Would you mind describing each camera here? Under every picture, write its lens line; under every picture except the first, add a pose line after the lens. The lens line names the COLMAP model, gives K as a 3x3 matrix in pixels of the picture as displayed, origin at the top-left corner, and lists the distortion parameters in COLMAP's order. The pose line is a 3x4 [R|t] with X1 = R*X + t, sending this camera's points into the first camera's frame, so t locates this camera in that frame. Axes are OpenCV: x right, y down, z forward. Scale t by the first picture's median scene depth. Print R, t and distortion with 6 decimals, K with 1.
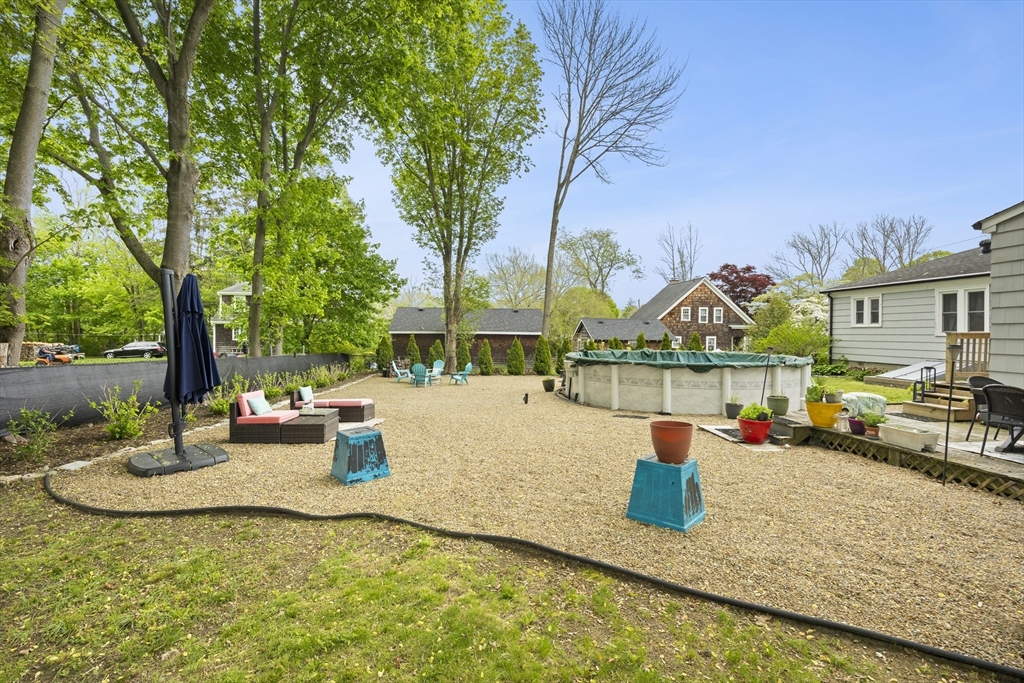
lens RADIAL K [[457.4, 0, 506.5], [0, 457.4, 334.5], [0, 0, 1]] dist [-0.002868, 0.000419]
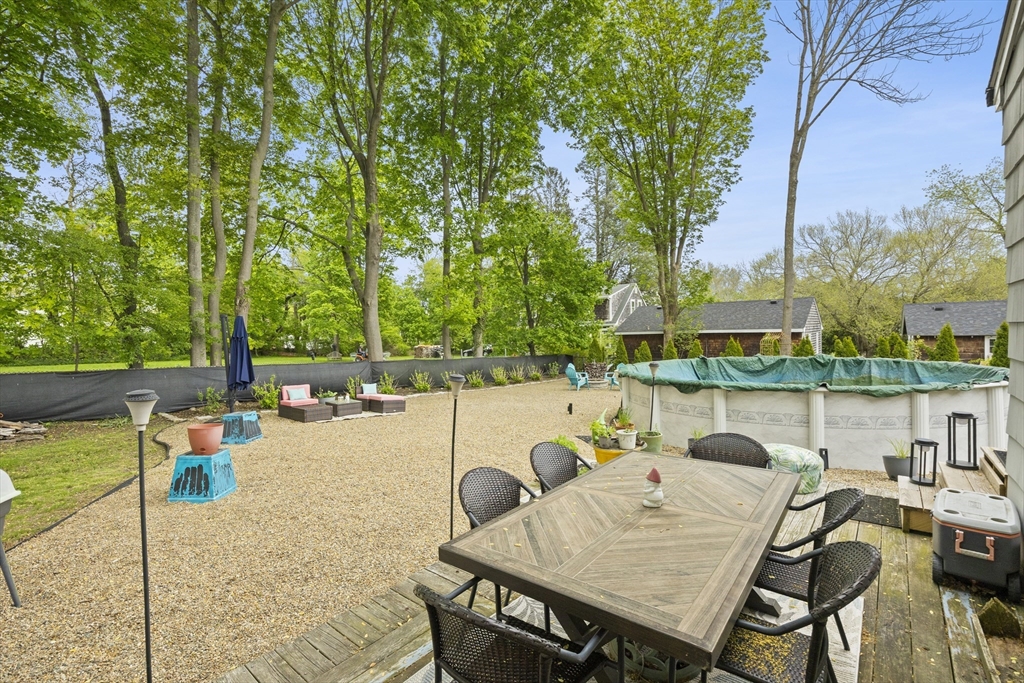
lens RADIAL K [[457.4, 0, 507.4], [0, 457.4, 343.5], [0, 0, 1]] dist [-0.002868, 0.000419]
pose [[0.709705, -0.007781, -0.704456, 0.327675], [0.026102, 0.999543, 0.015256, -0.005635], [0.704015, -0.029216, 0.709584, 0.131674]]
